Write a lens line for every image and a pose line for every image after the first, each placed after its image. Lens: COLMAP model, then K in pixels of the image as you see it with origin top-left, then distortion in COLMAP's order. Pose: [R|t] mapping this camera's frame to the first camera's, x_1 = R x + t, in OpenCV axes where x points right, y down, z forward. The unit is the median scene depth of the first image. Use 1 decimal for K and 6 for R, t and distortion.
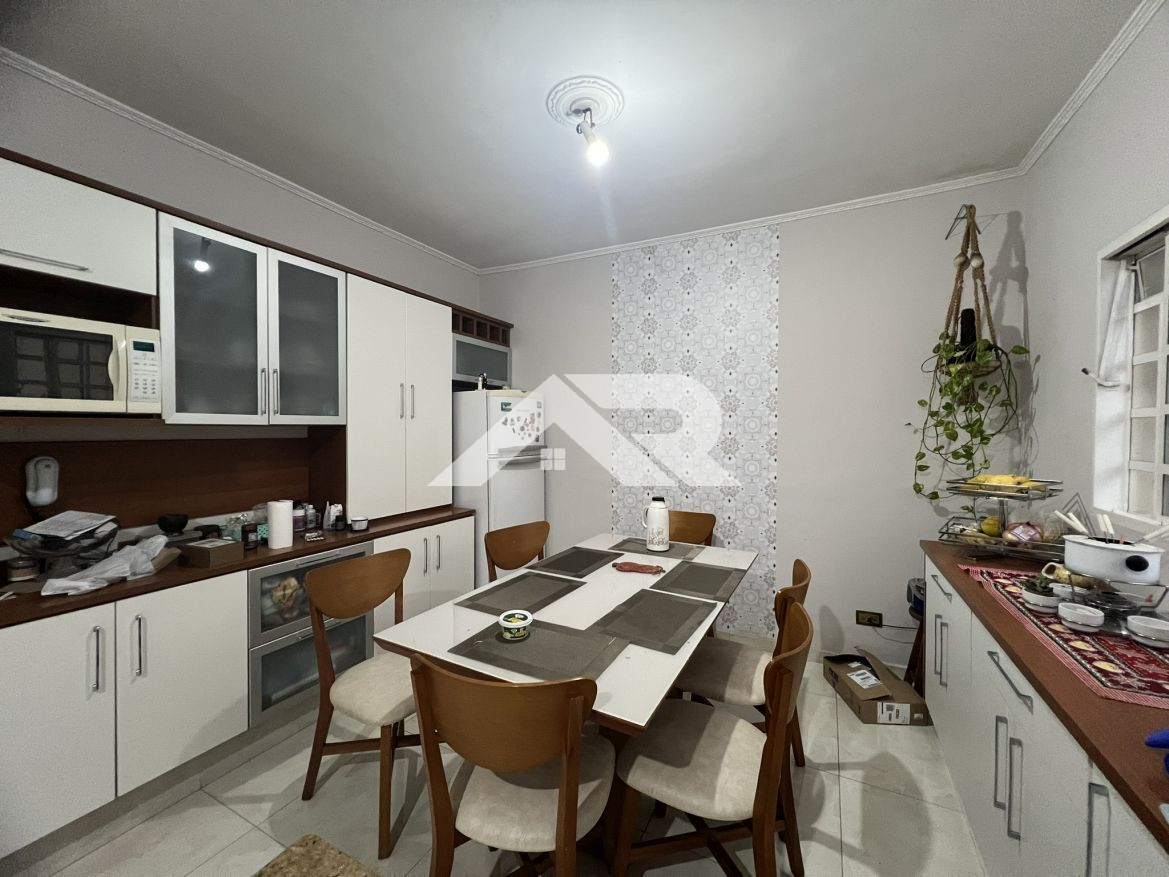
lens RADIAL K [[467.9, 0, 584.9], [0, 467.9, 438.6], [0, 0, 1]] dist [-0.002503, -0.000263]
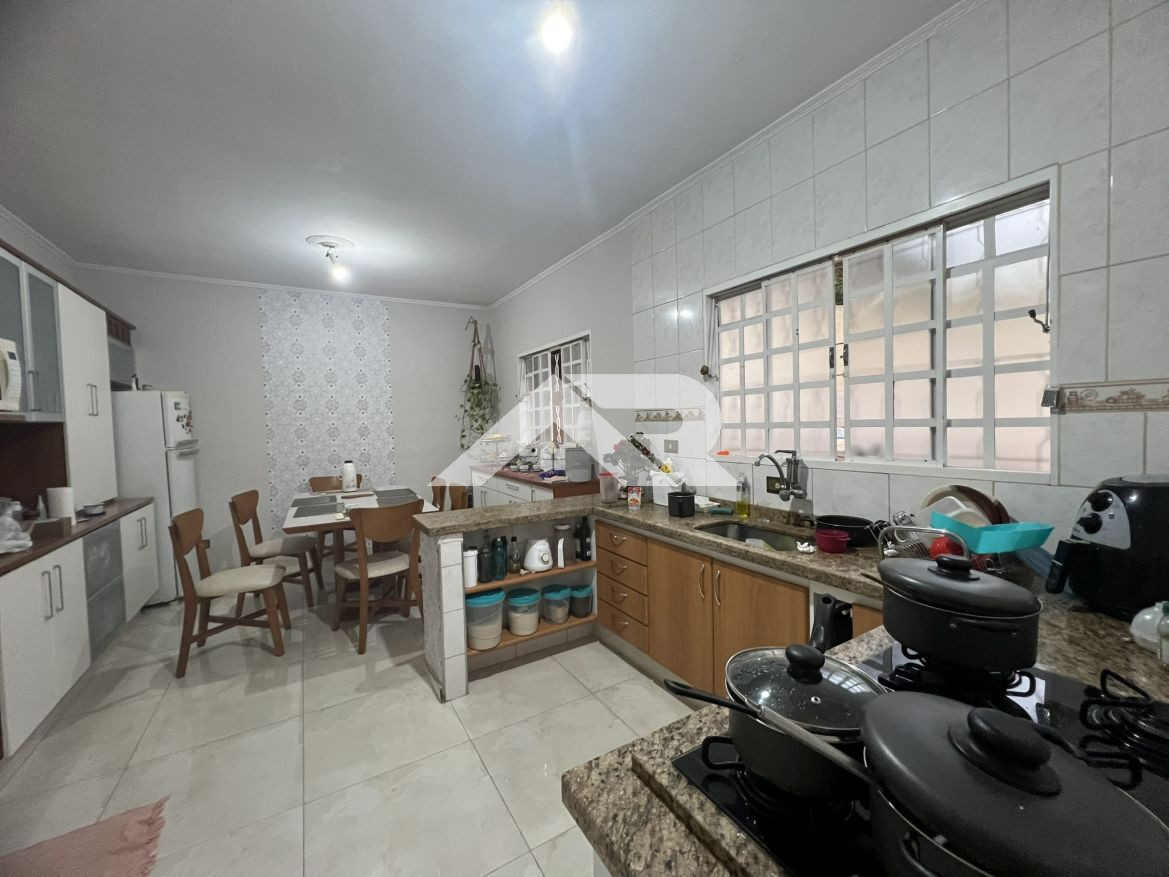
lens RADIAL K [[467.9, 0, 585.7], [0, 467.9, 439.1], [0, 0, 1]] dist [-0.002503, -0.000263]
pose [[0.524022, -0.052728, 0.850071, -0.820626], [0.051038, 0.998232, 0.030455, 0.039682], [-0.850174, 0.027427, 0.525787, -0.613401]]
